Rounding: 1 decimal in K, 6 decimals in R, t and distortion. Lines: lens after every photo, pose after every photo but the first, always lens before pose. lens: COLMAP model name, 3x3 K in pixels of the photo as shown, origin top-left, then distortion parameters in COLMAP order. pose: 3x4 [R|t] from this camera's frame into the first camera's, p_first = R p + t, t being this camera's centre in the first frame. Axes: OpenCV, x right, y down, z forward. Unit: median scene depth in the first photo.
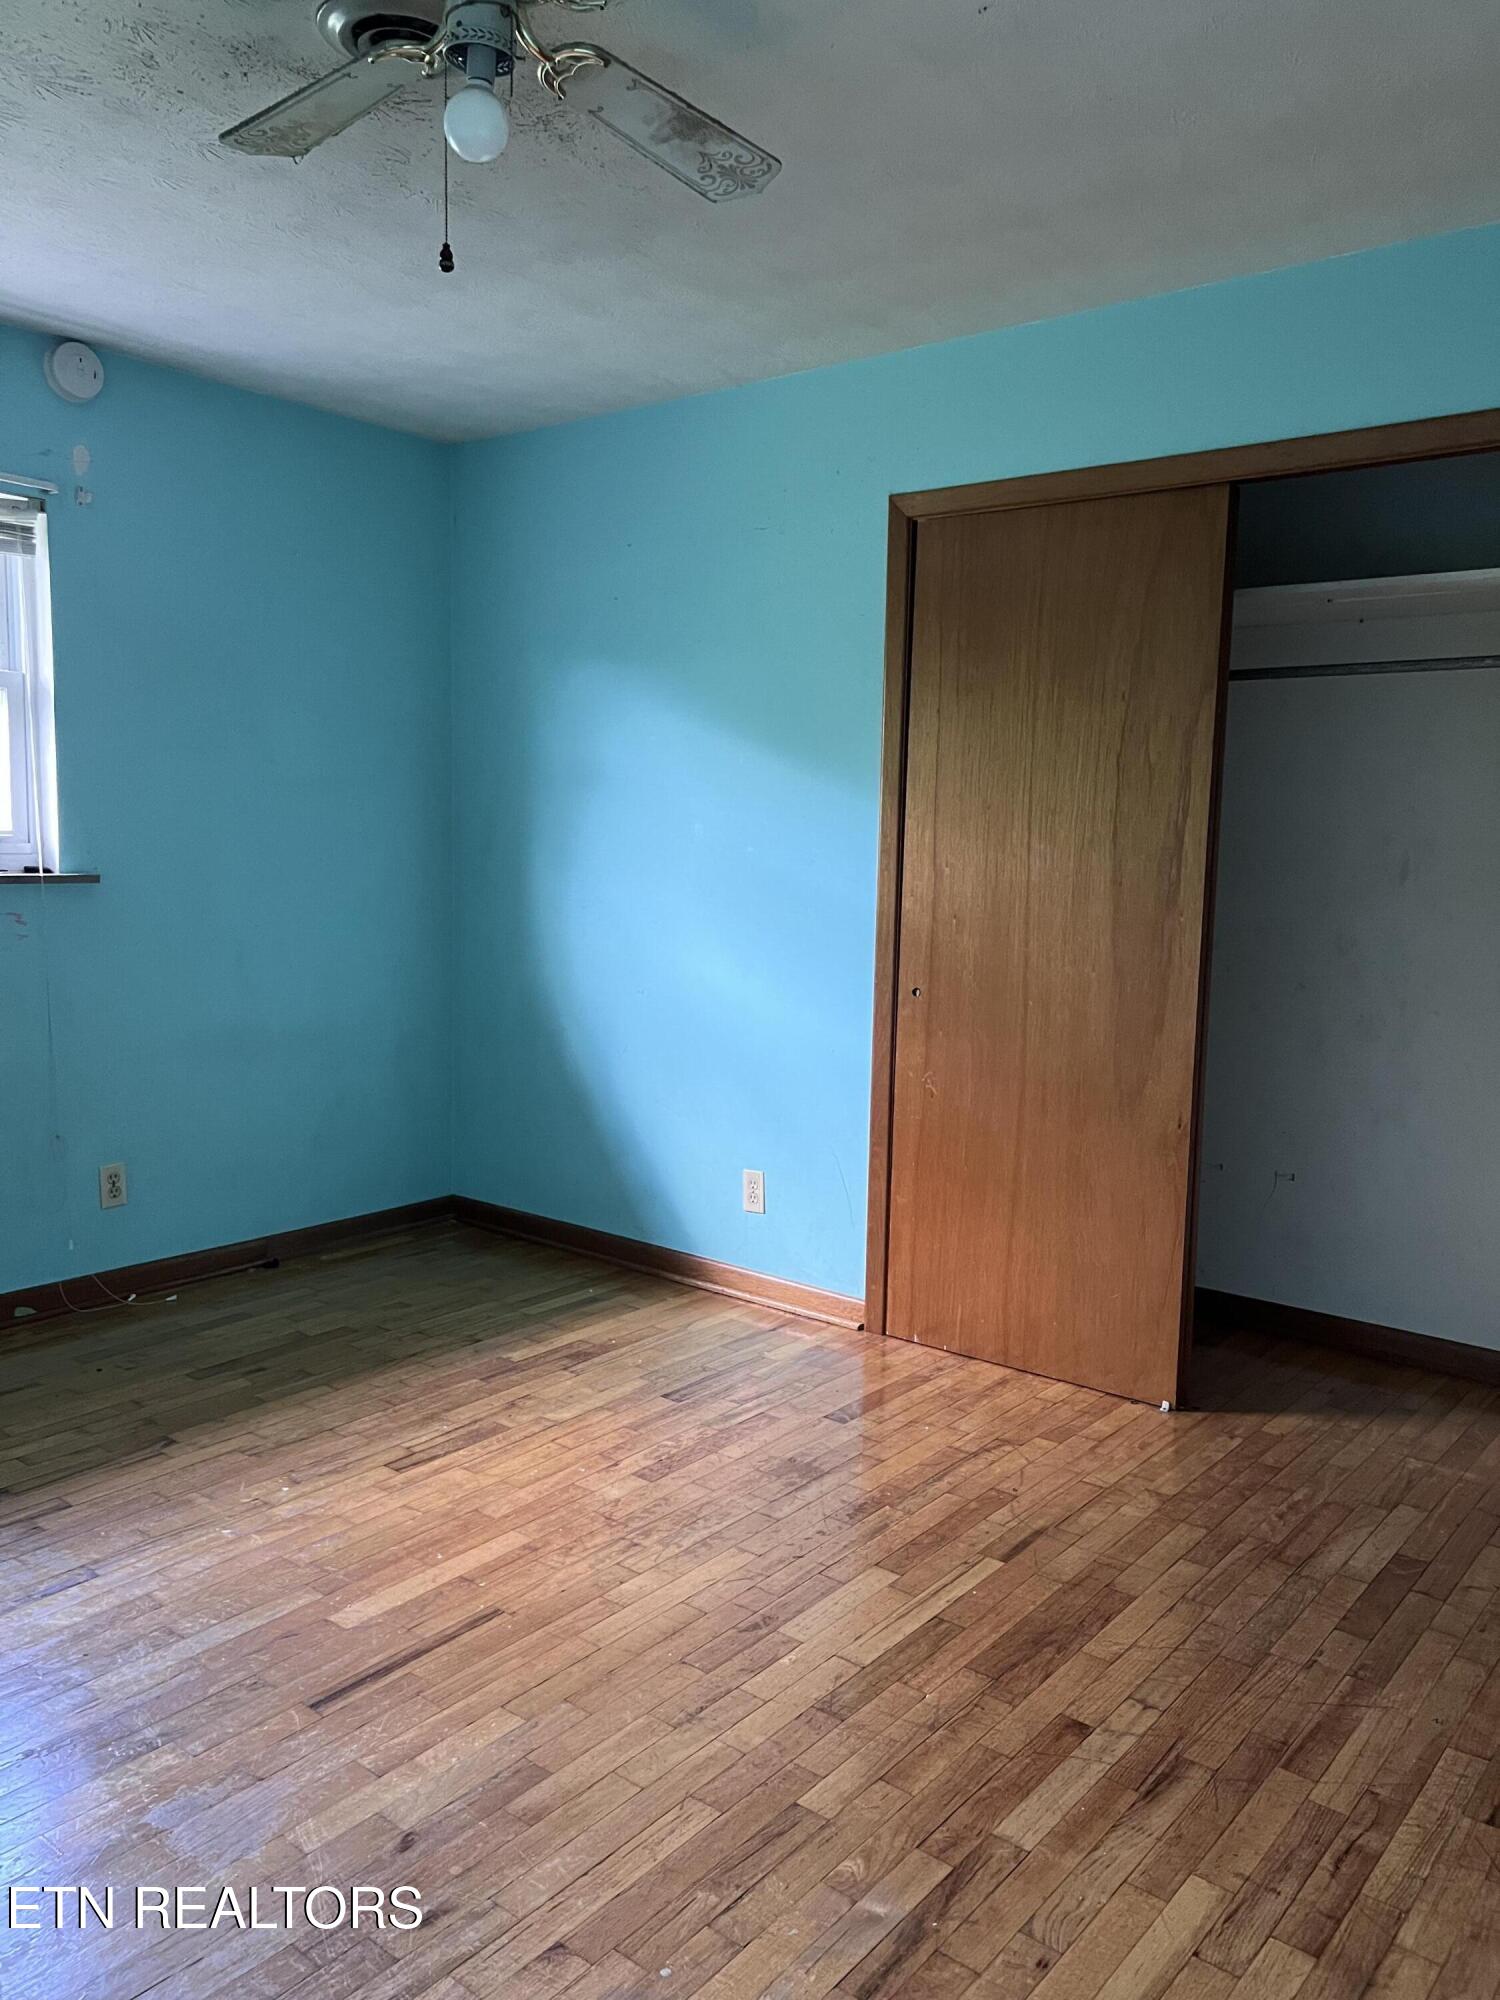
lens RADIAL K [[1526.8, 0, 747.2], [0, 1526.8, 989.2], [0, 0, 1]] dist [0.023232, -0.013675]
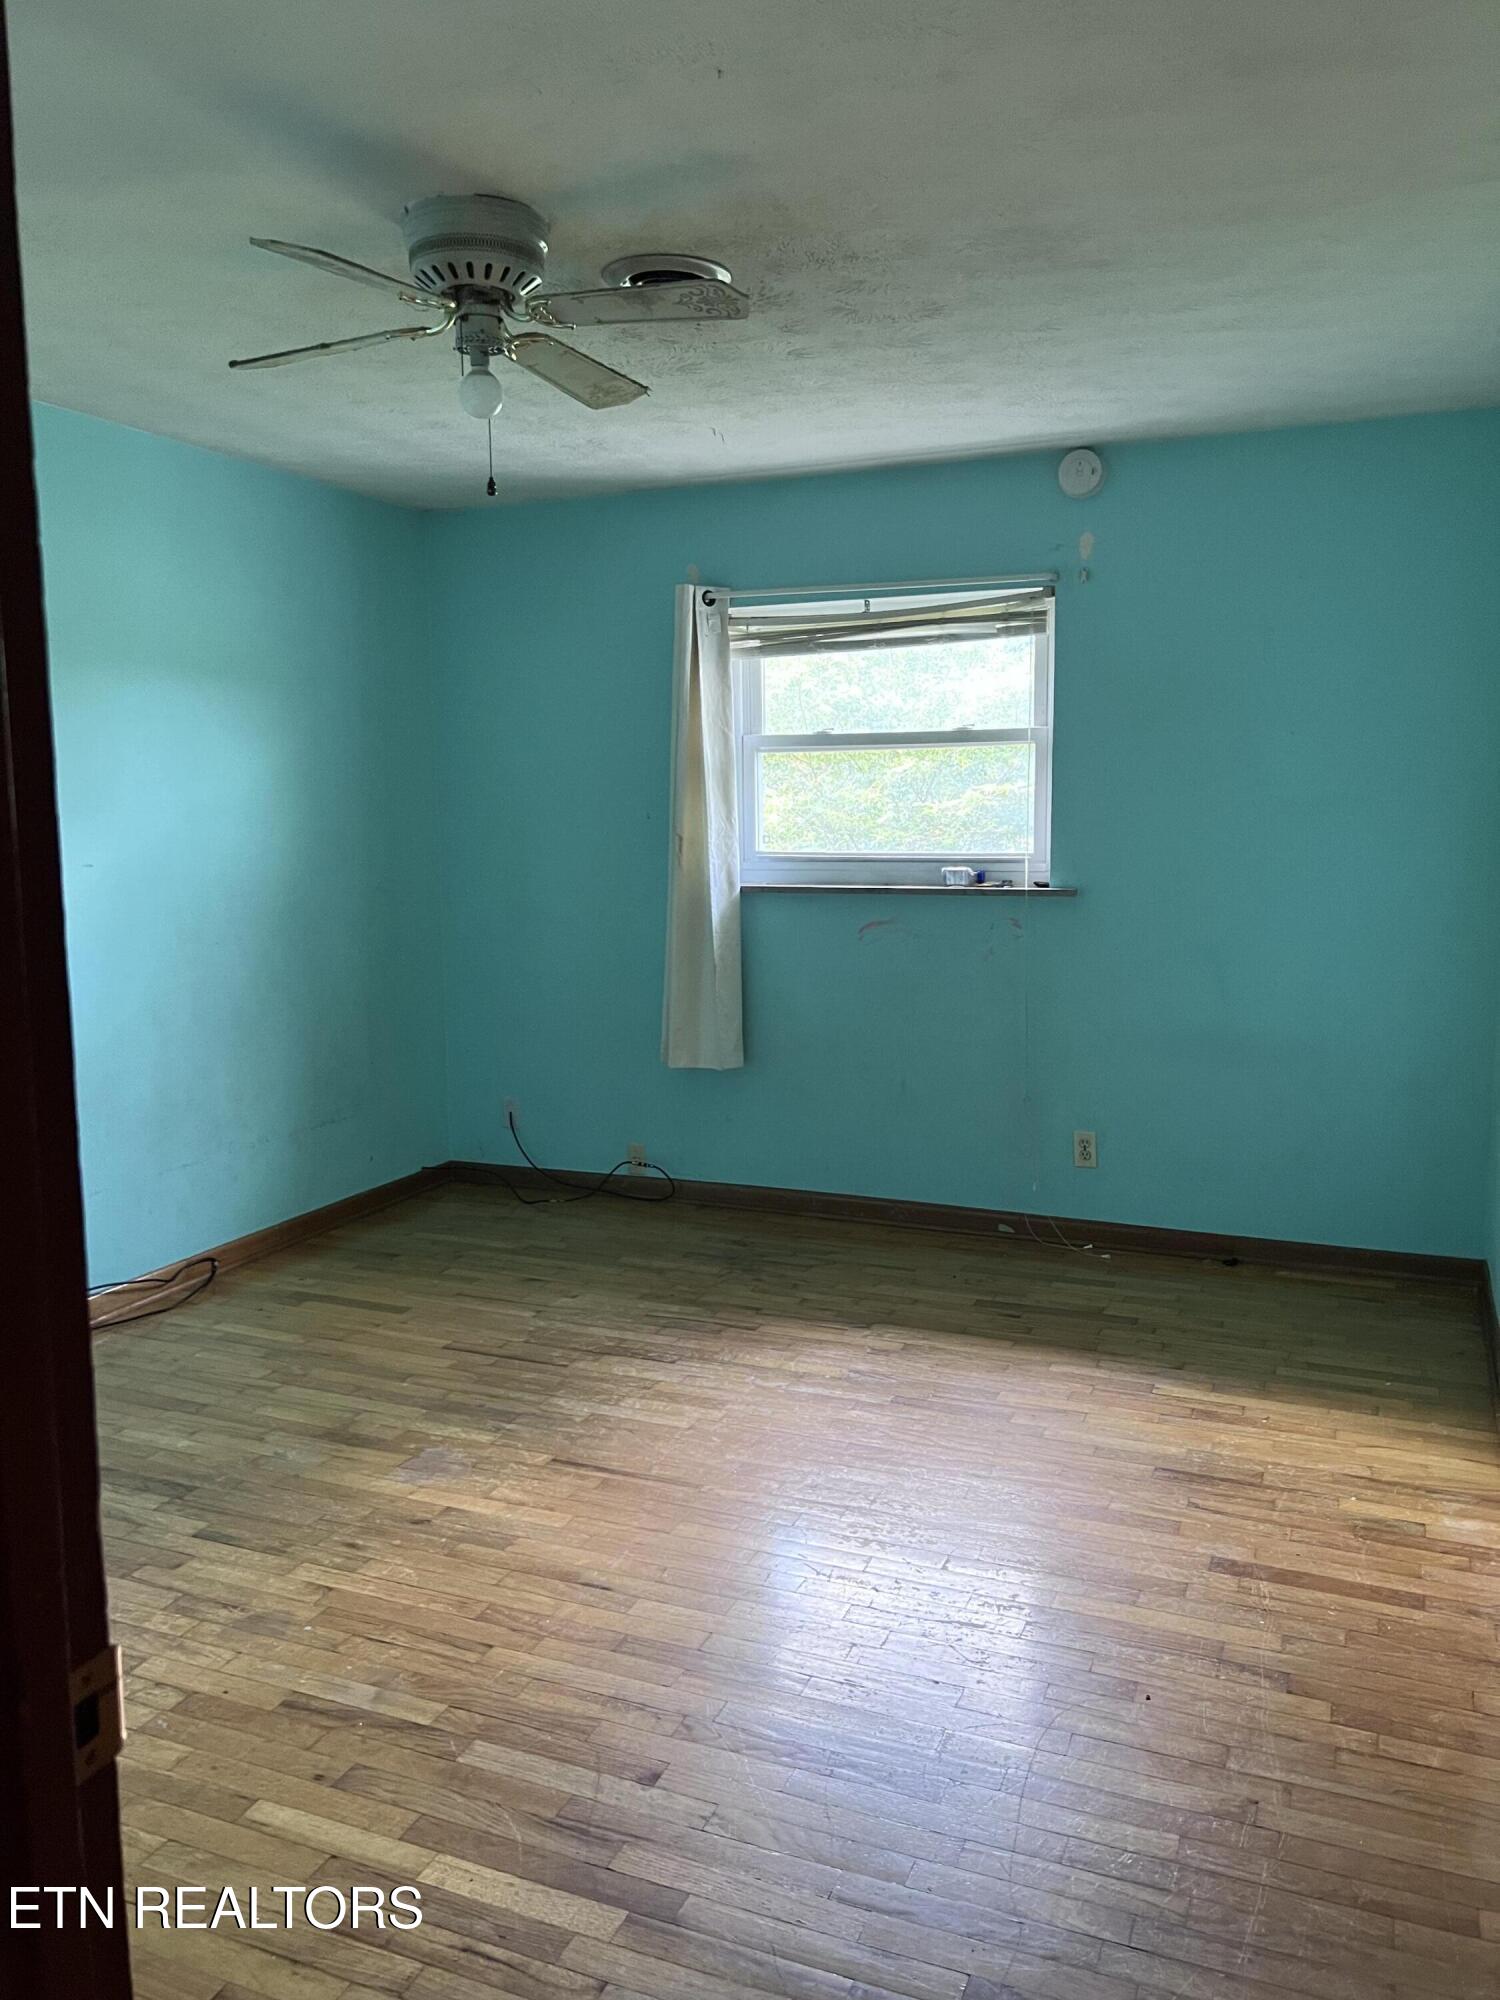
lens RADIAL K [[1494.1, 0, 750.0], [0, 1494.1, 1000.0], [0, 0, 1]] dist [0.049260, -0.003708]
pose [[0.285109, 0.104925, -0.952735, 0.732775], [-0.087129, 0.992712, 0.083254, -0.074661], [0.954527, 0.059275, 0.292173, 0.479415]]
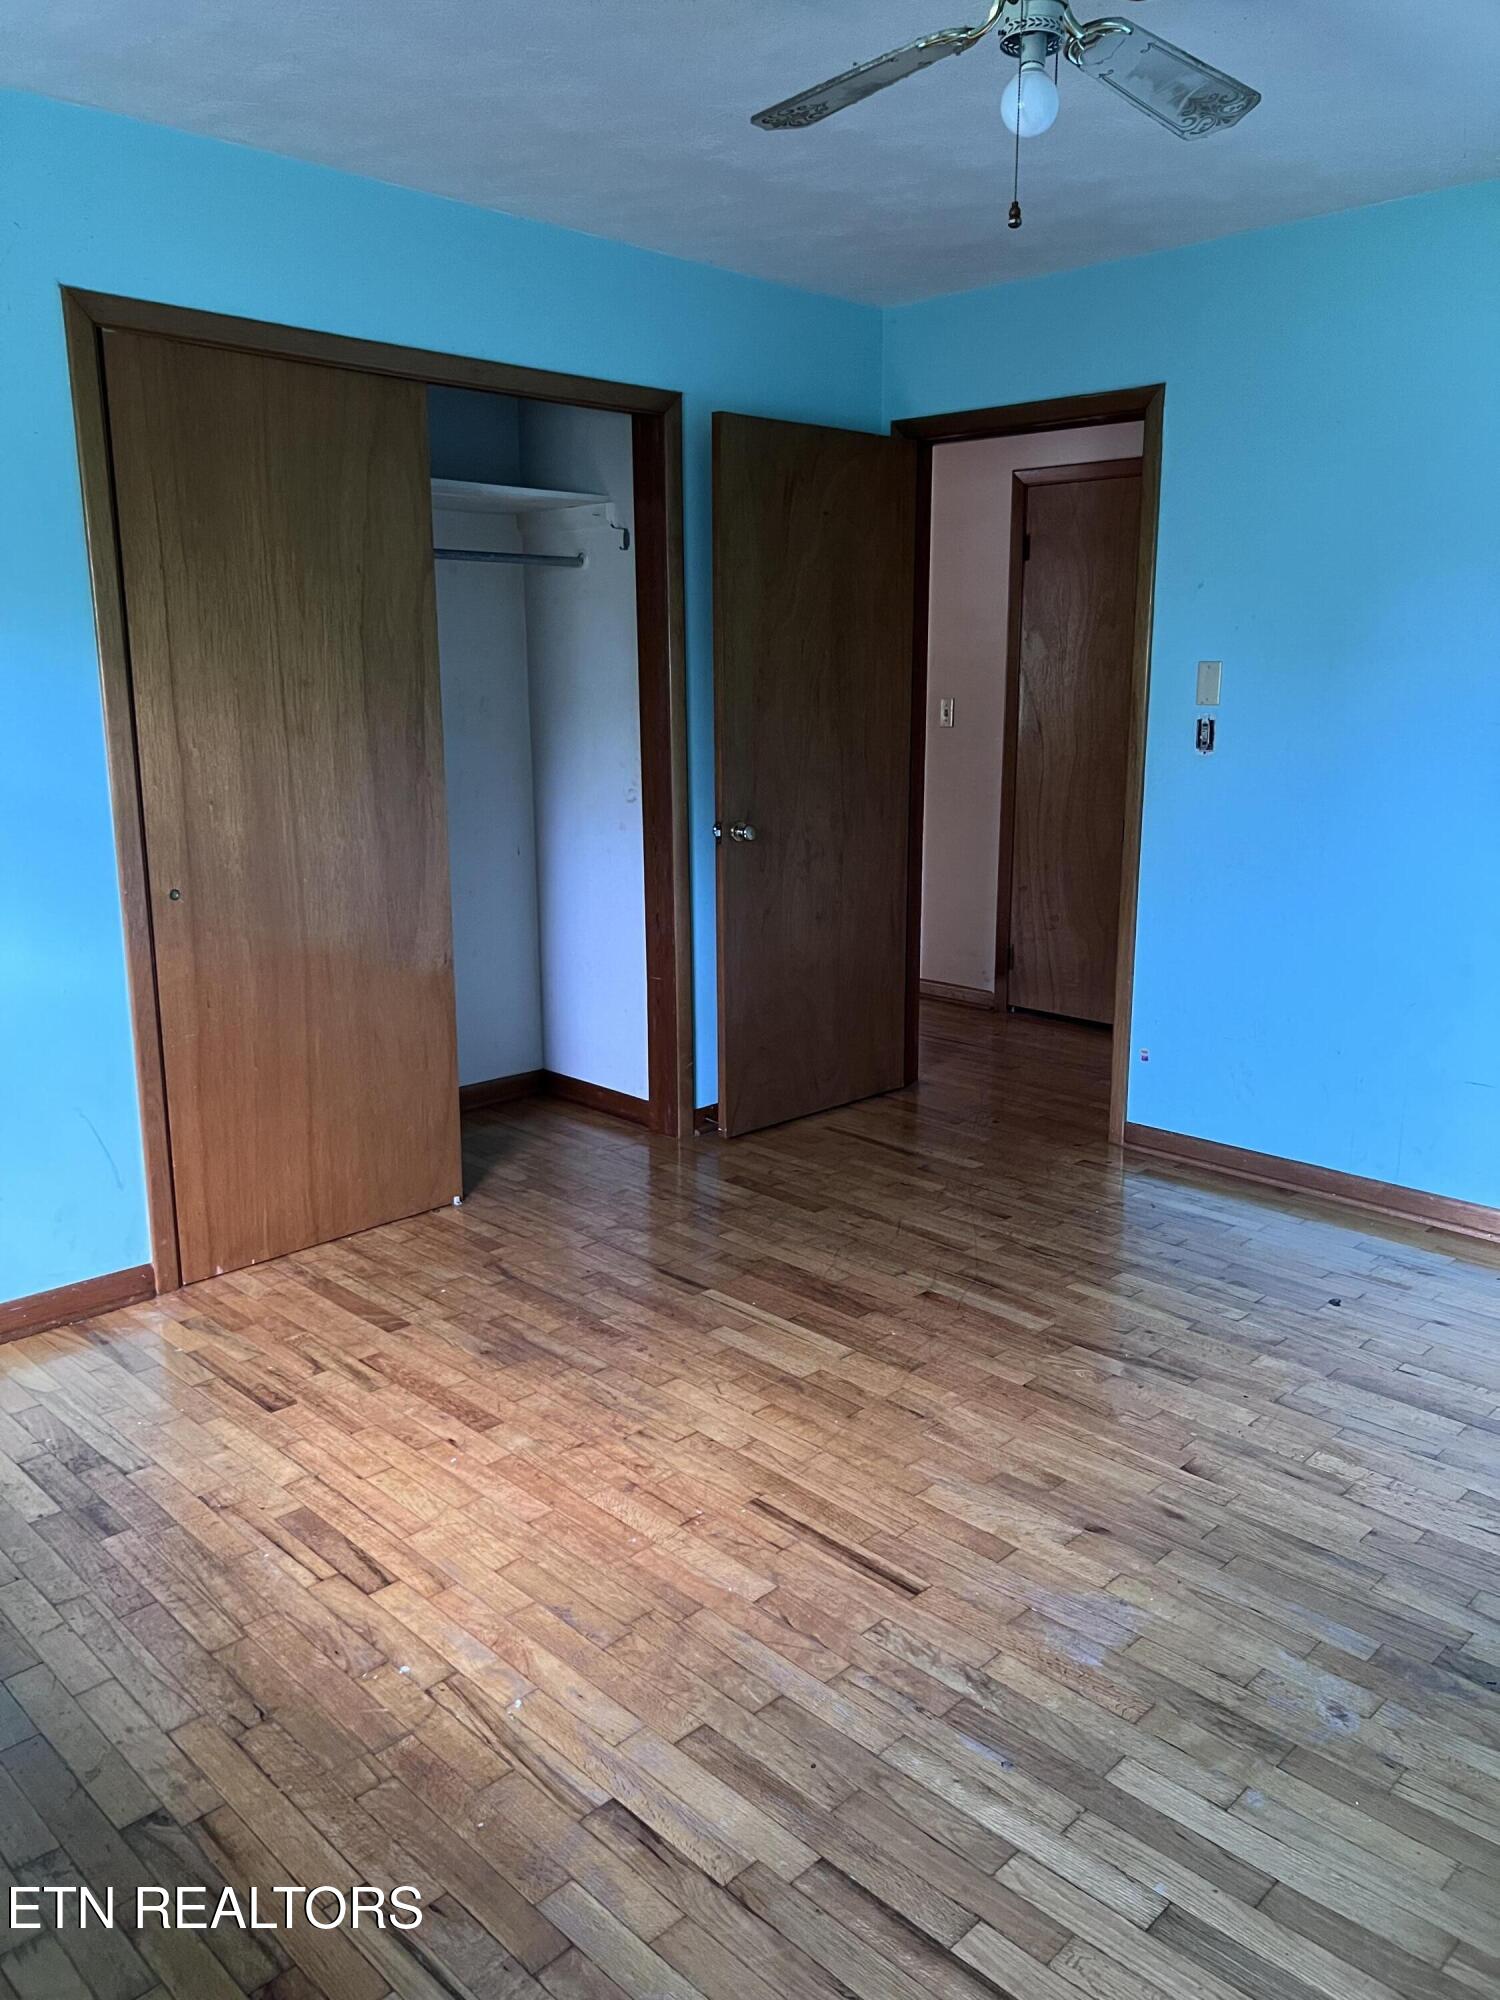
lens RADIAL K [[1526.8, 0, 747.2], [0, 1526.8, 989.2], [0, 0, 1]] dist [0.023232, -0.013675]
pose [[0.110157, -0.228151, 0.967374, -0.787891], [0.116548, 0.969548, 0.215392, -0.106941], [-0.987057, 0.089019, 0.133393, 0.616768]]
